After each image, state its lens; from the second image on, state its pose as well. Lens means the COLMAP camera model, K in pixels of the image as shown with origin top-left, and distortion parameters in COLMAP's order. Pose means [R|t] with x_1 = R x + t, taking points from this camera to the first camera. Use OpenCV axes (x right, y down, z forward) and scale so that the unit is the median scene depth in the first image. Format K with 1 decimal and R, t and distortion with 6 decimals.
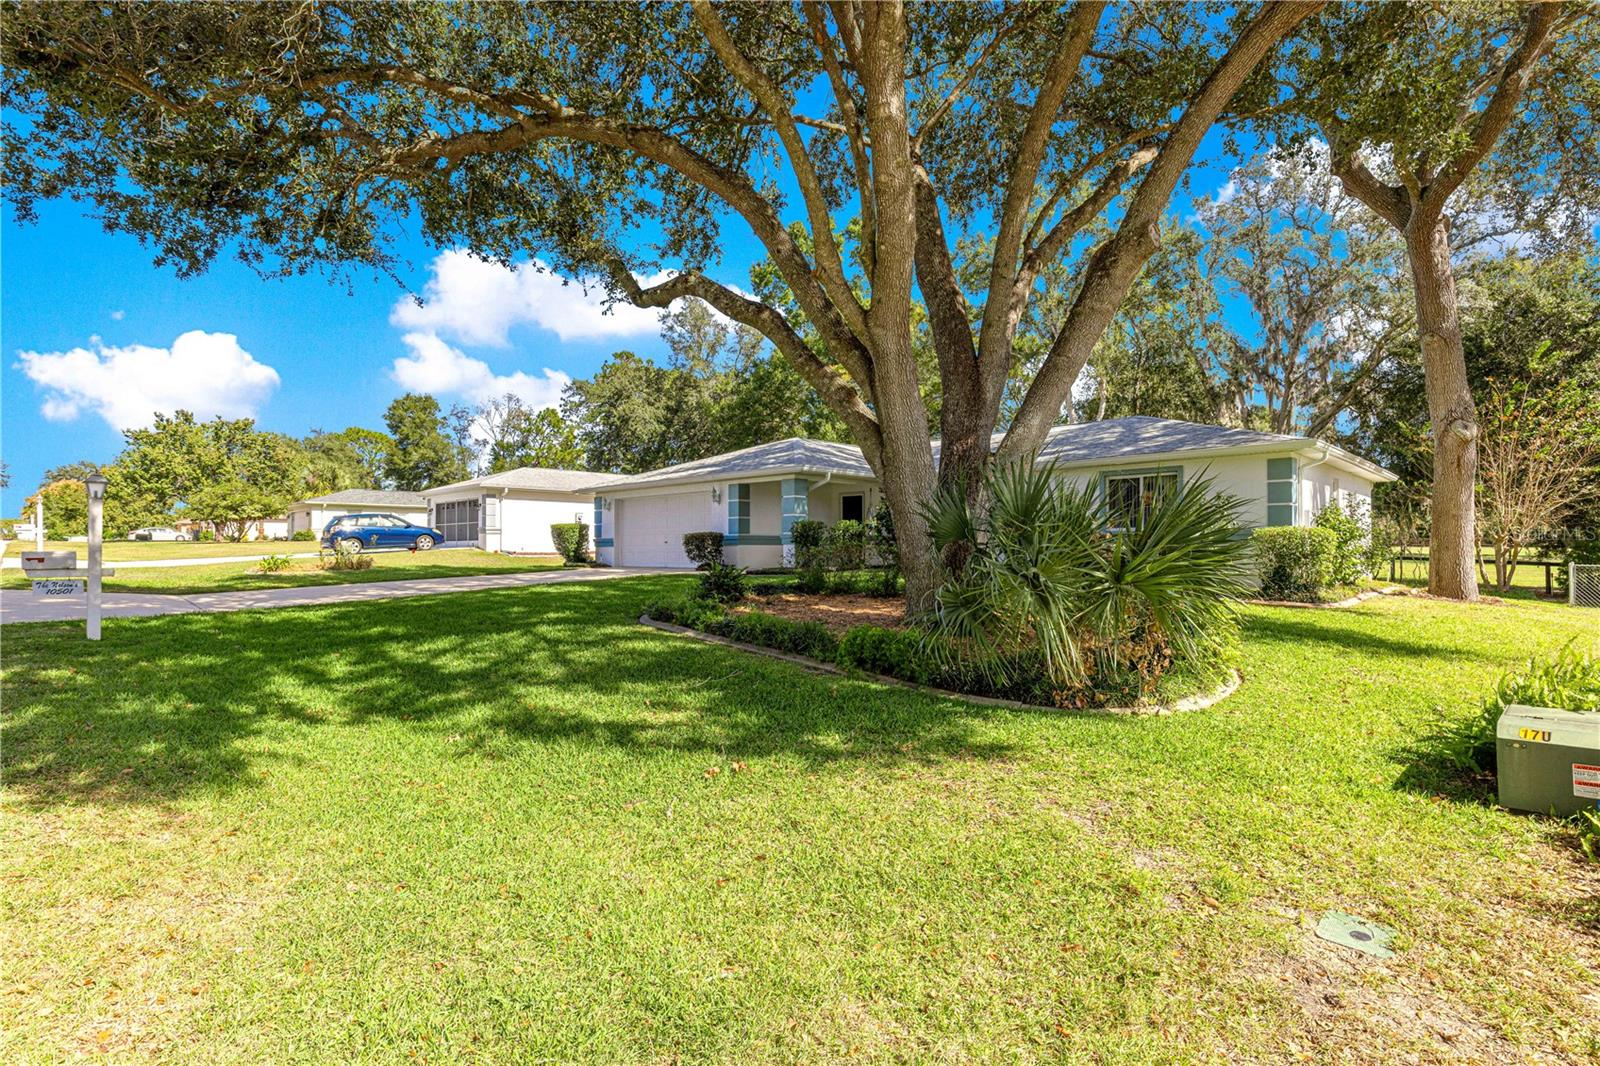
lens RADIAL K [[805.3, 0, 800.0], [0, 805.3, 533.0], [0, 0, 1]] dist [-0.004371, -0.000848]
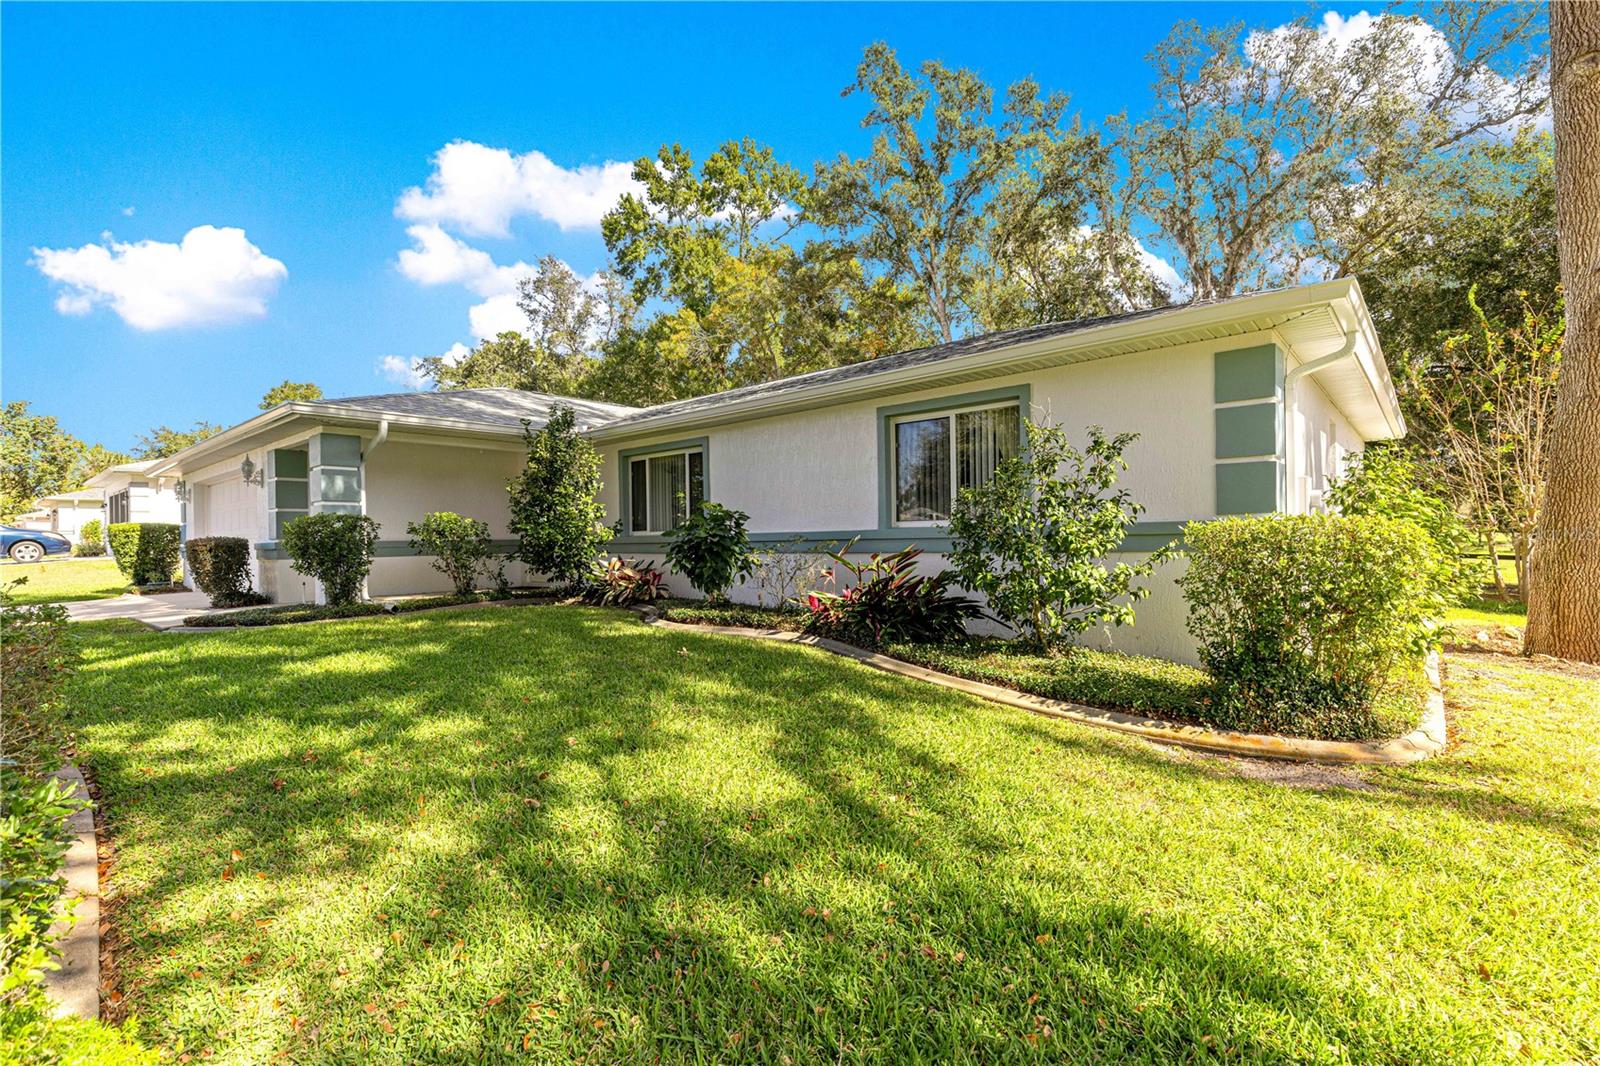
lens RADIAL K [[726.6, 0, 805.6], [0, 726.6, 536.3], [0, 0, 1]] dist [0.005422, 0.000636]
pose [[0.998928, -0.015076, 0.043770, 0.174907], [0.014252, 0.999717, 0.019067, -0.003564], [-0.044045, -0.018422, 0.998860, 0.313246]]
